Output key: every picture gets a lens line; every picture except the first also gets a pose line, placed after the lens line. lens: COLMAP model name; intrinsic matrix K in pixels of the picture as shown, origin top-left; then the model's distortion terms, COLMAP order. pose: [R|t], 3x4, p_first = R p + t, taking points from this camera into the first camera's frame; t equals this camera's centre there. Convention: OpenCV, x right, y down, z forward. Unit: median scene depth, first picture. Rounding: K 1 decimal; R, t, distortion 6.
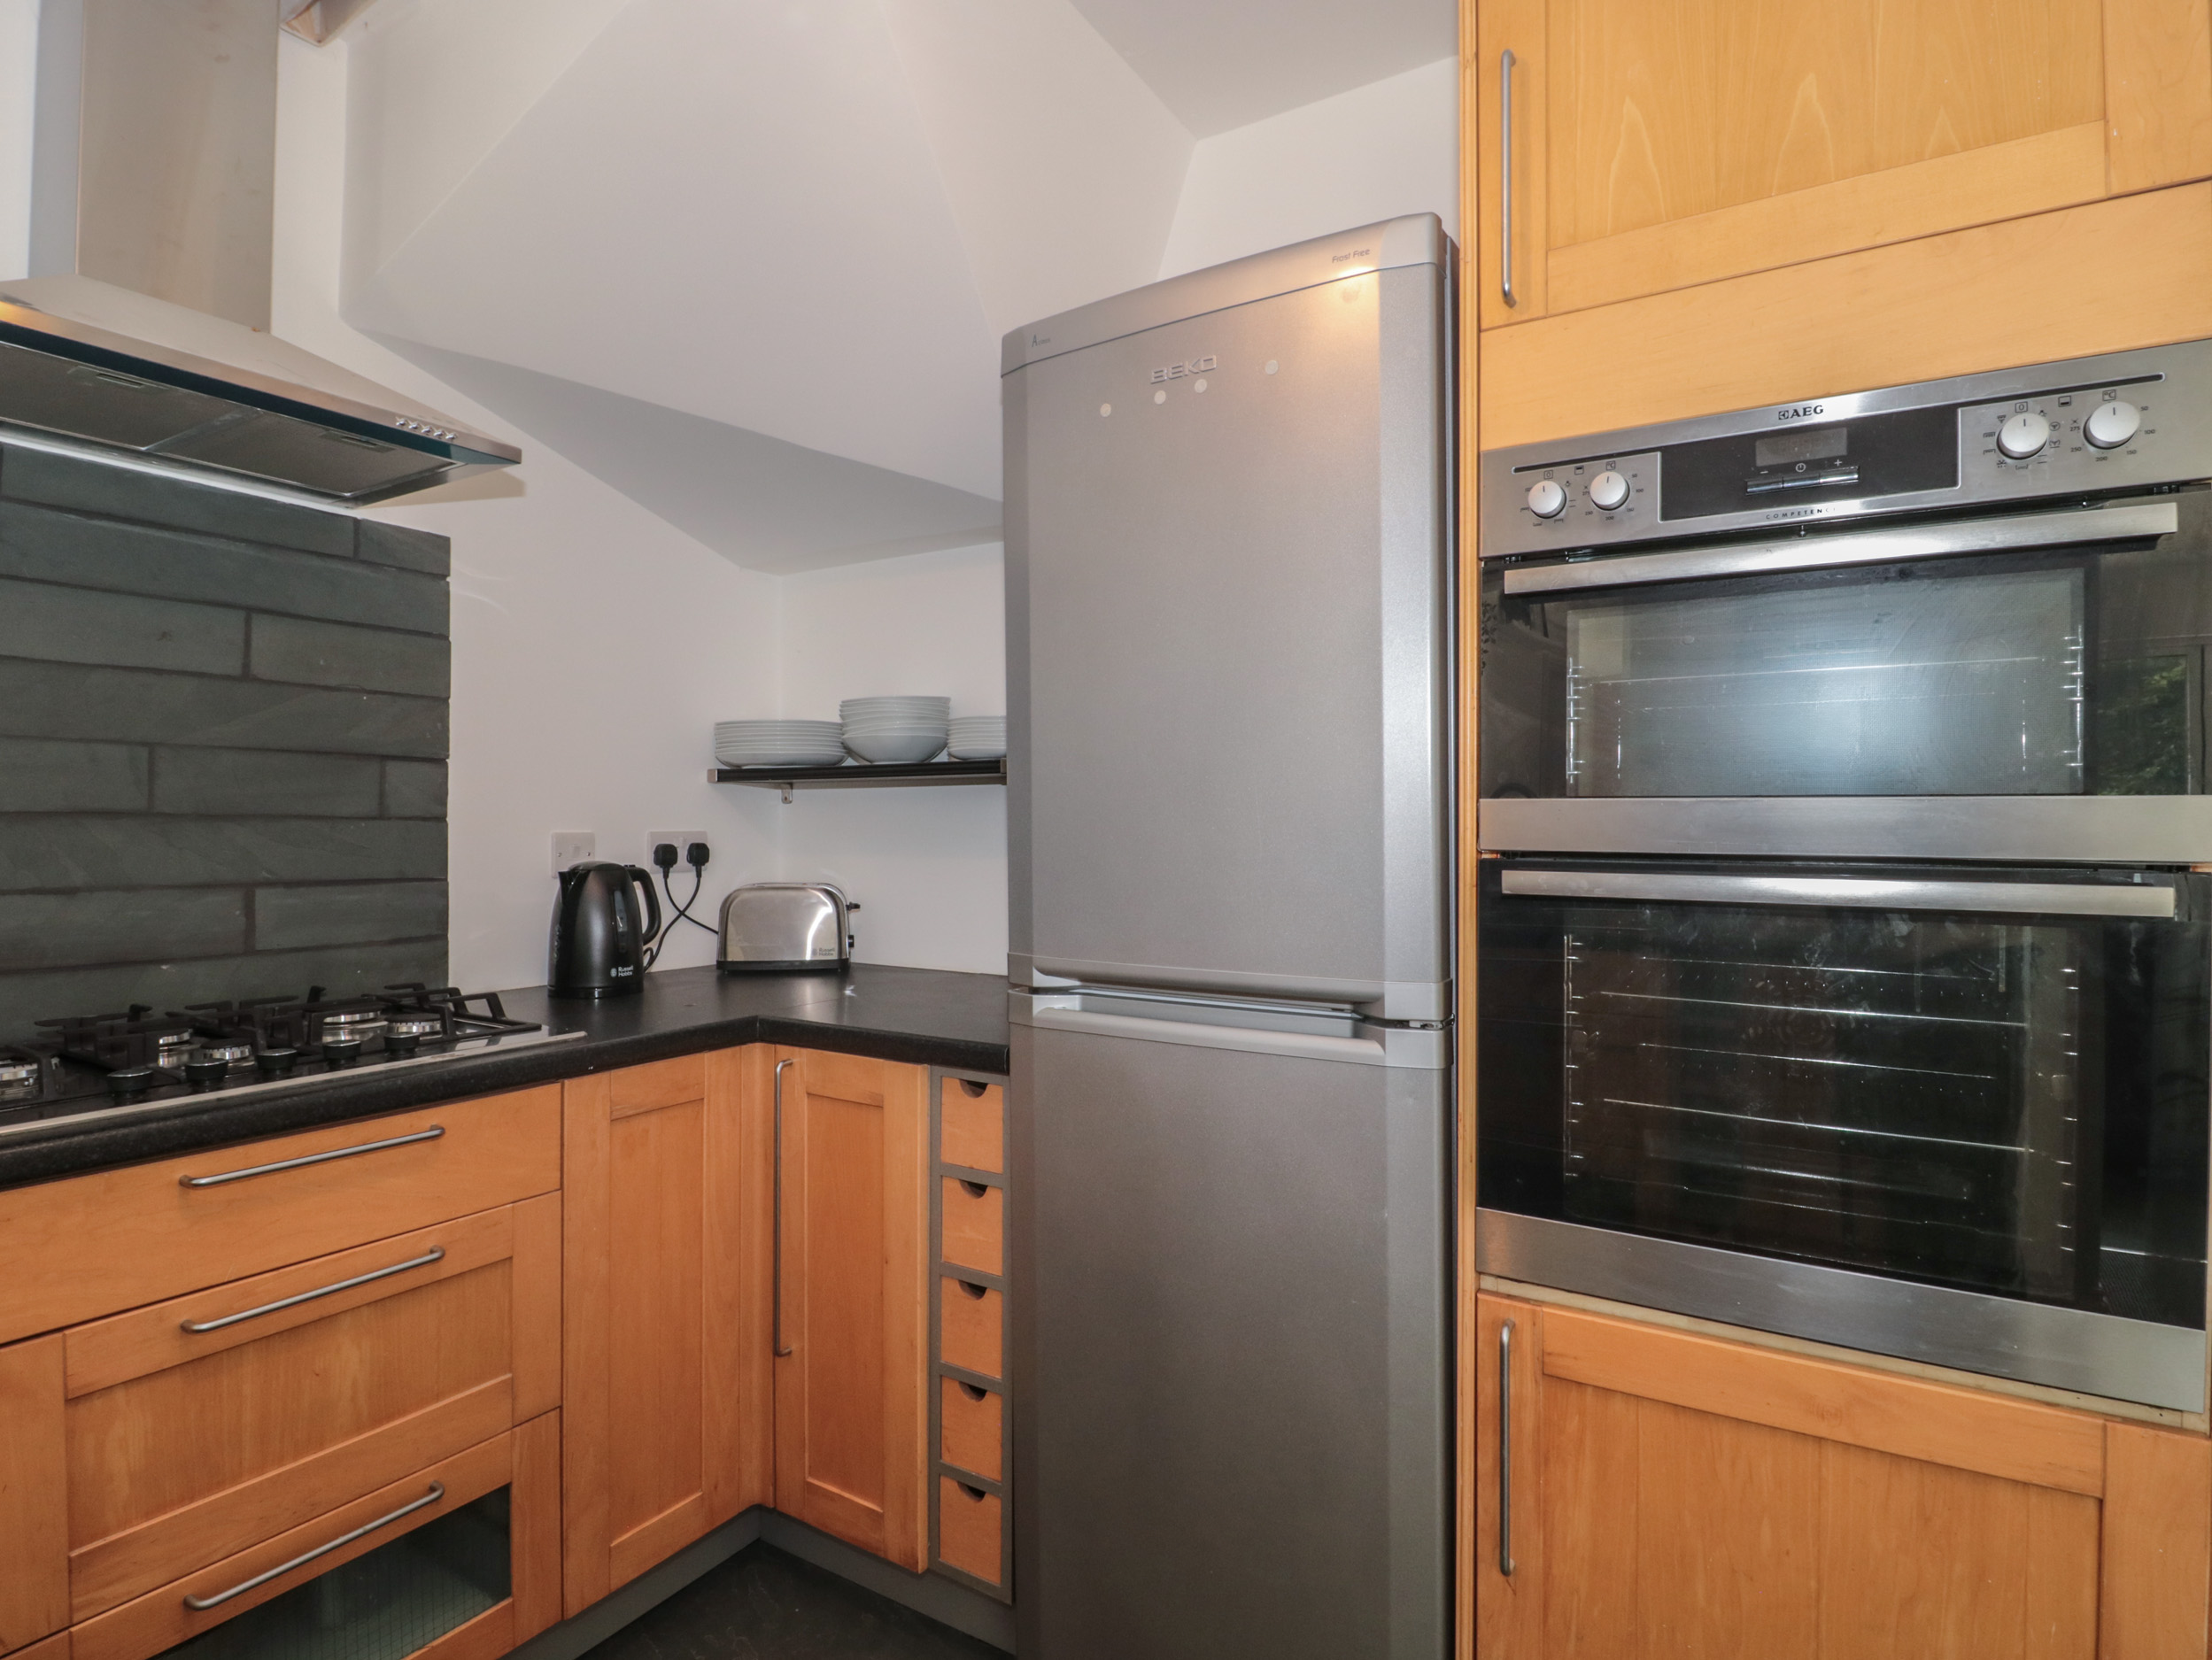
lens RADIAL K [[1147.1, 0, 1101.7], [0, 1147.1, 826.4], [0, 0, 1]] dist [0.002839, -0.013702]
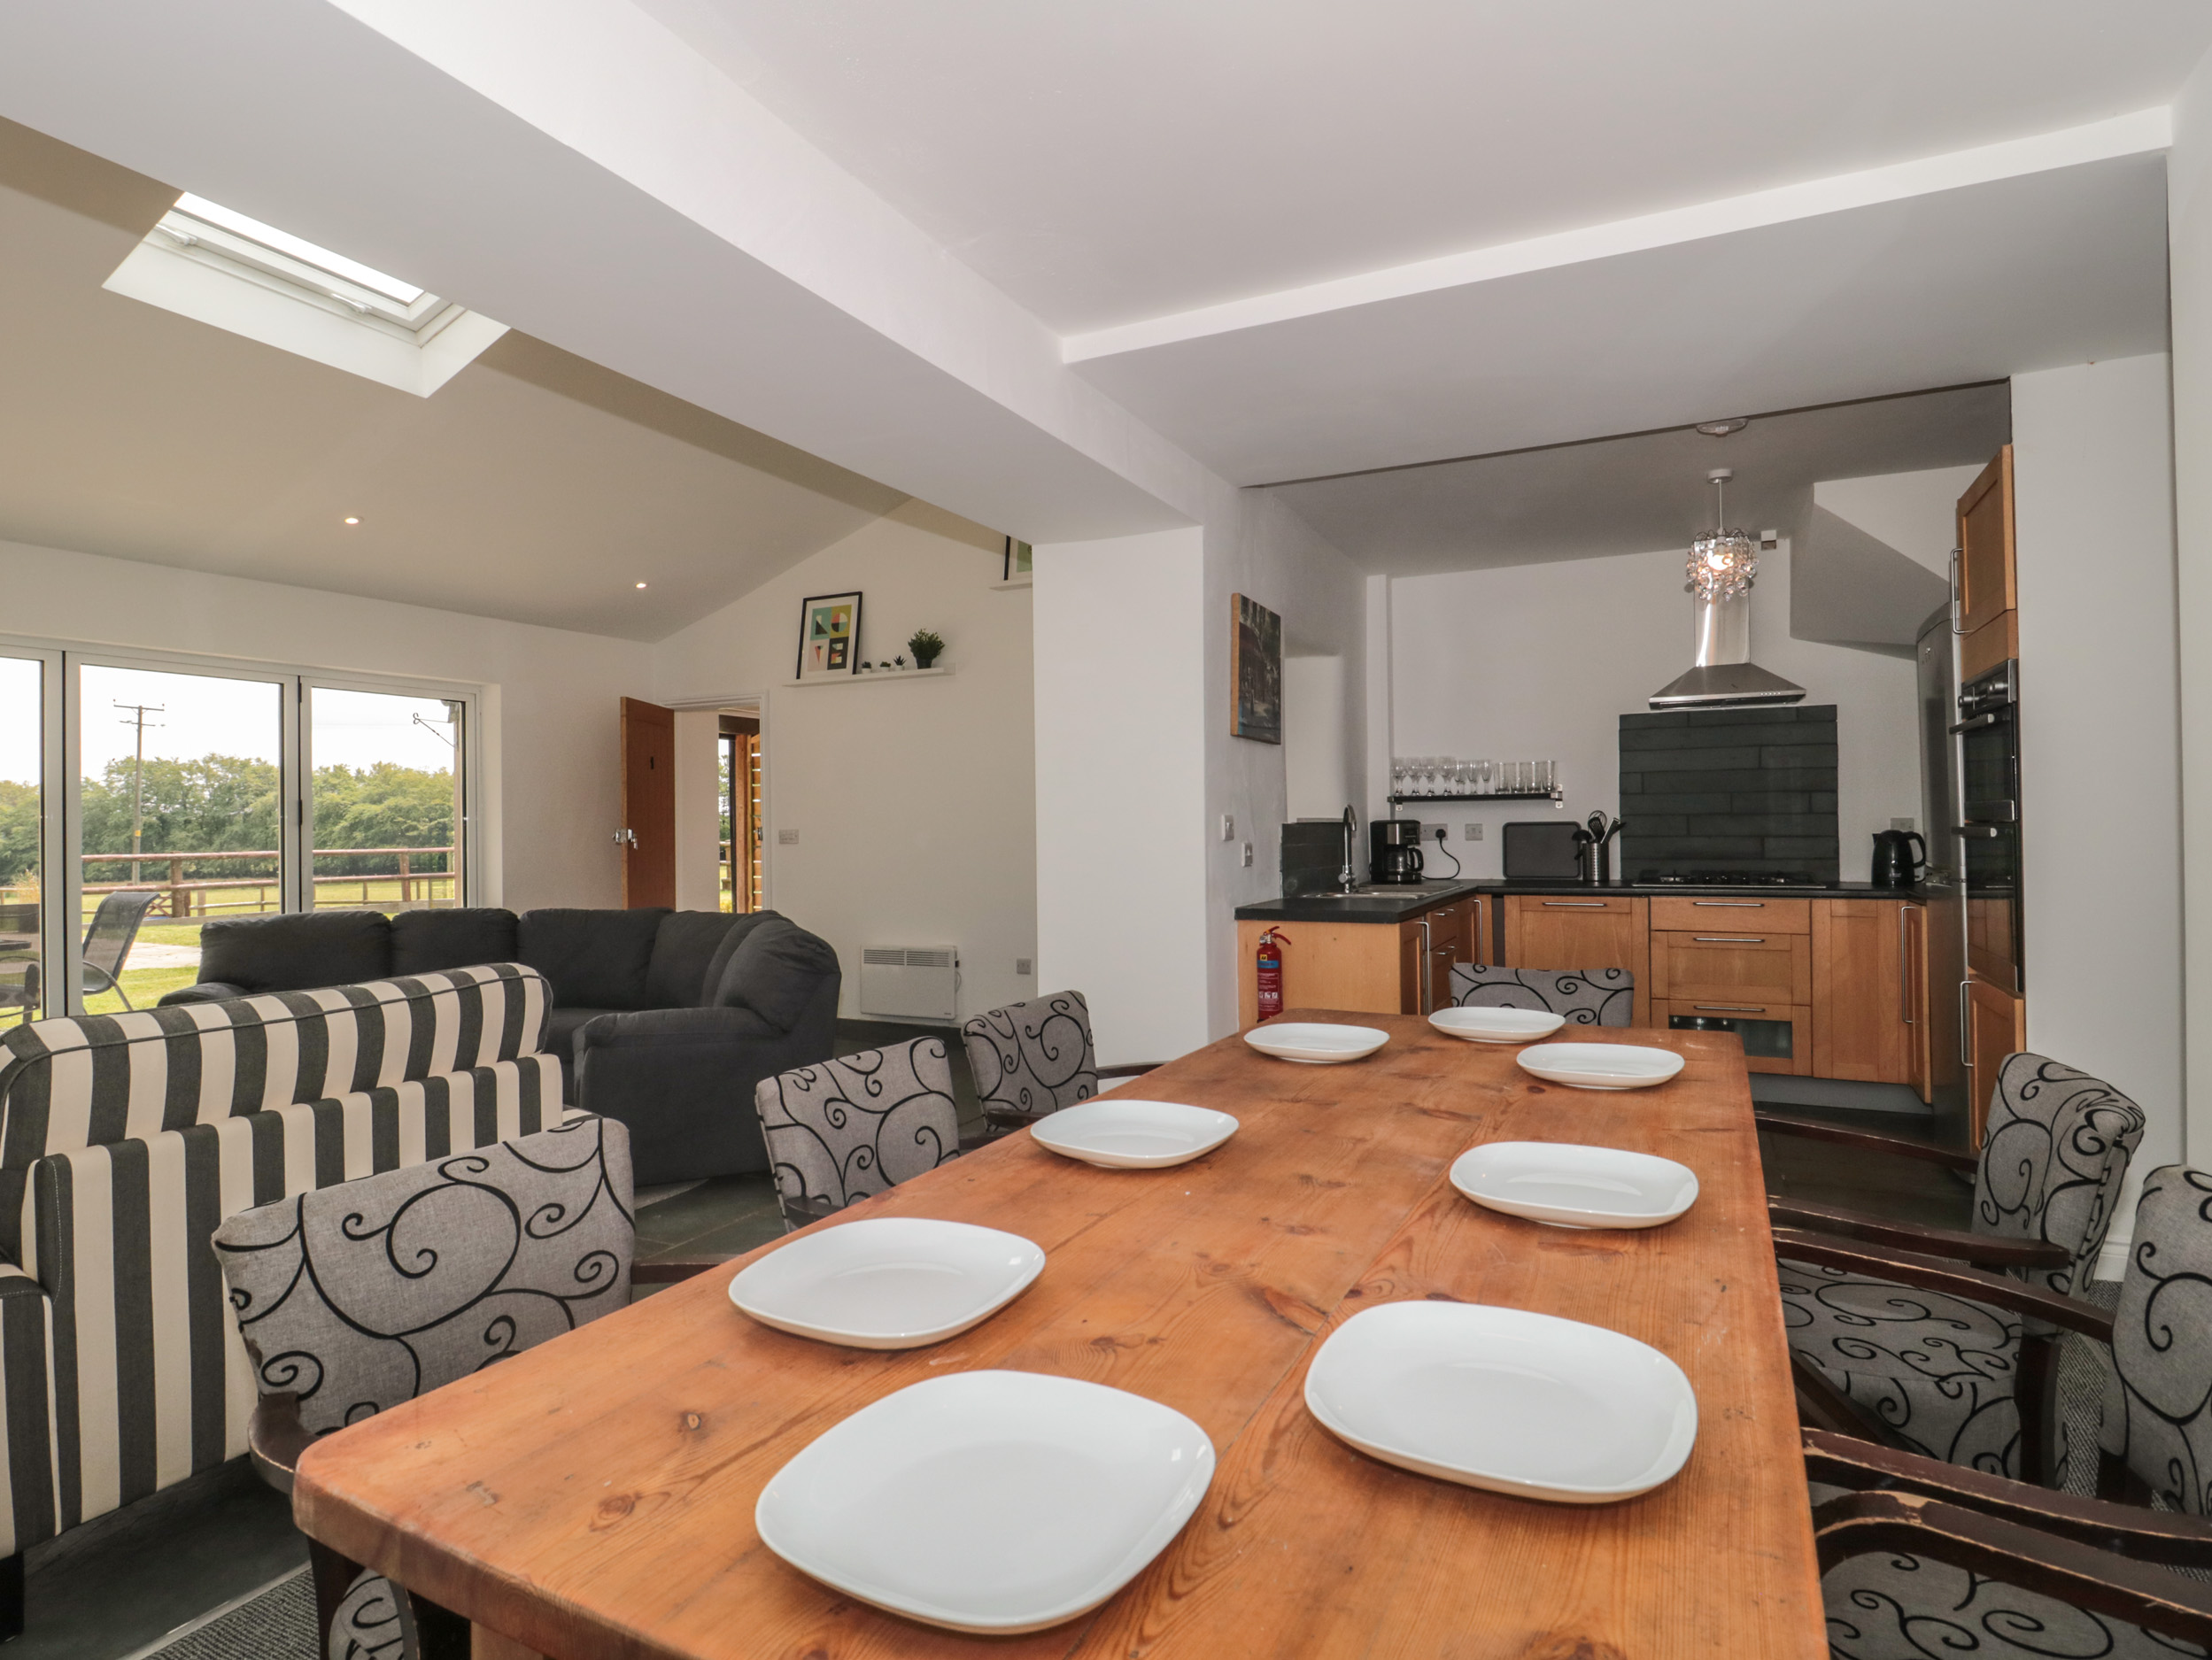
lens RADIAL K [[1147.1, 0, 1105.7], [0, 1147.1, 823.4], [0, 0, 1]] dist [0.002839, -0.013702]
pose [[0.089520, -0.005412, -0.995970, 2.393458], [0.011100, 0.999929, -0.004435, 0.012812], [0.995923, -0.010659, 0.089574, -1.134921]]
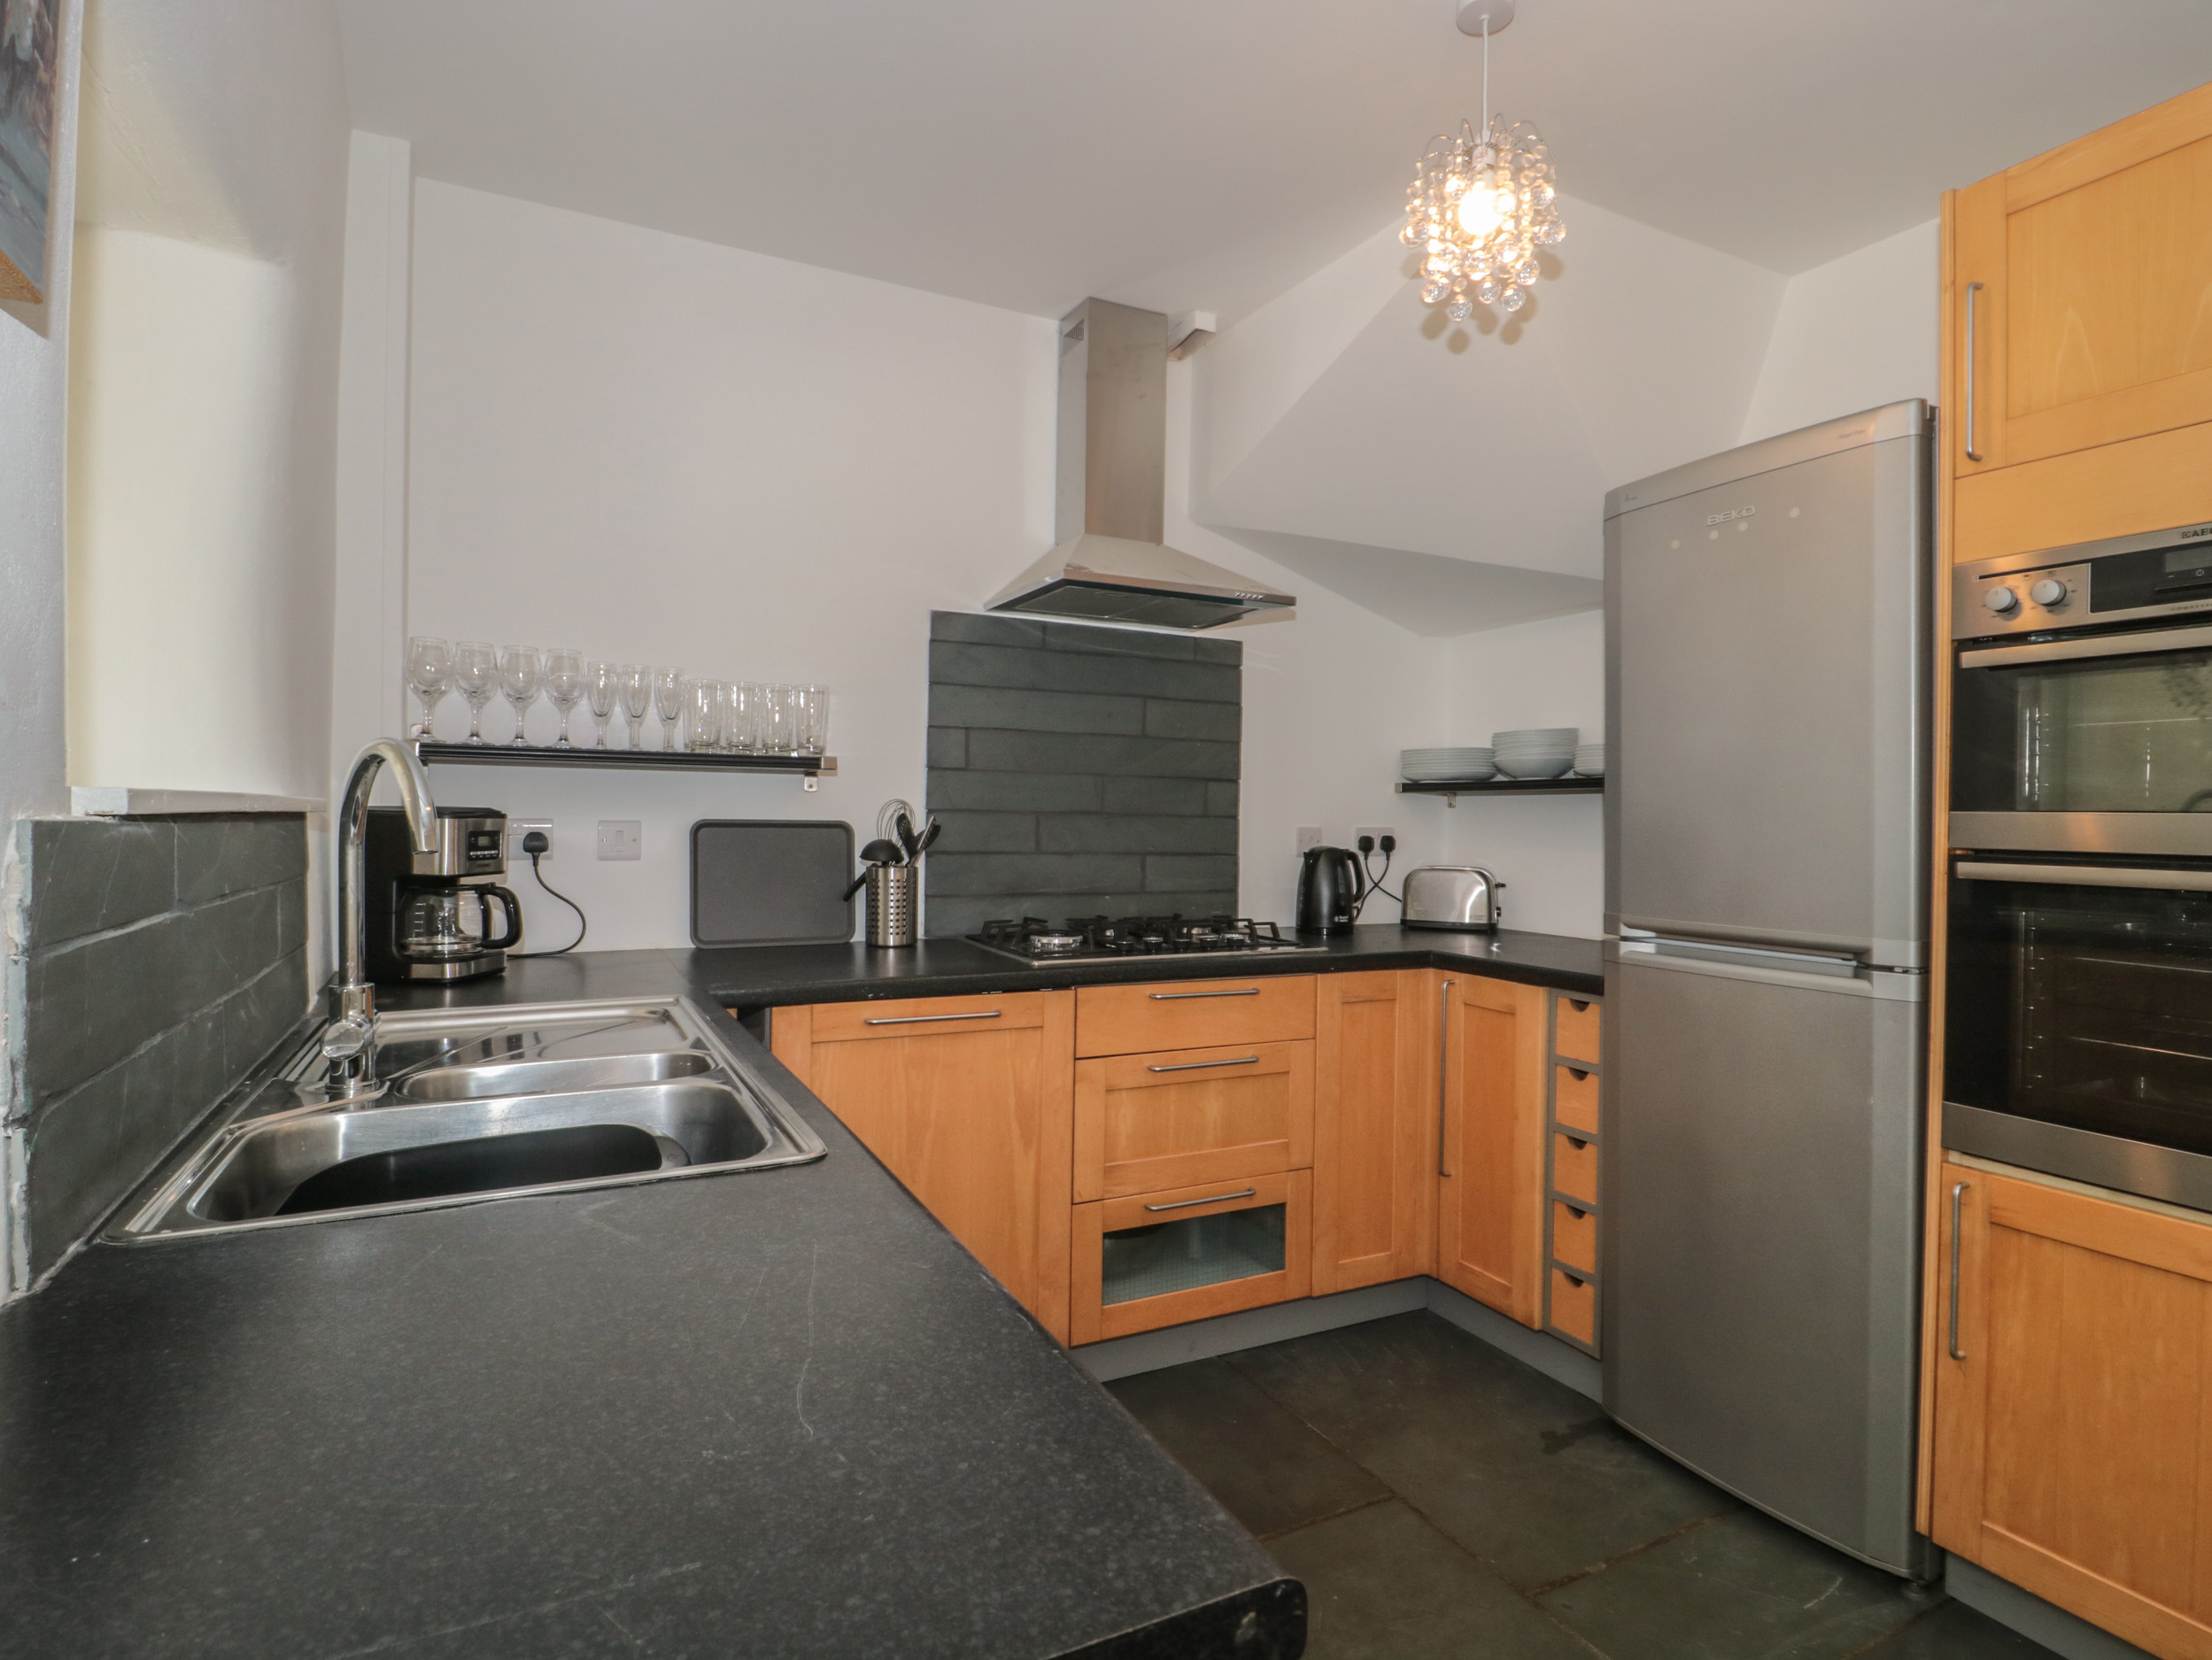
lens RADIAL K [[1147.1, 0, 1109.6], [0, 1147.1, 822.4], [0, 0, 1]] dist [0.002839, -0.013702]
pose [[0.850347, 0.012303, -0.526079, 0.153188], [-0.013743, 0.999905, 0.001170, 0.001601], [0.526043, 0.006235, 0.850435, -0.587360]]
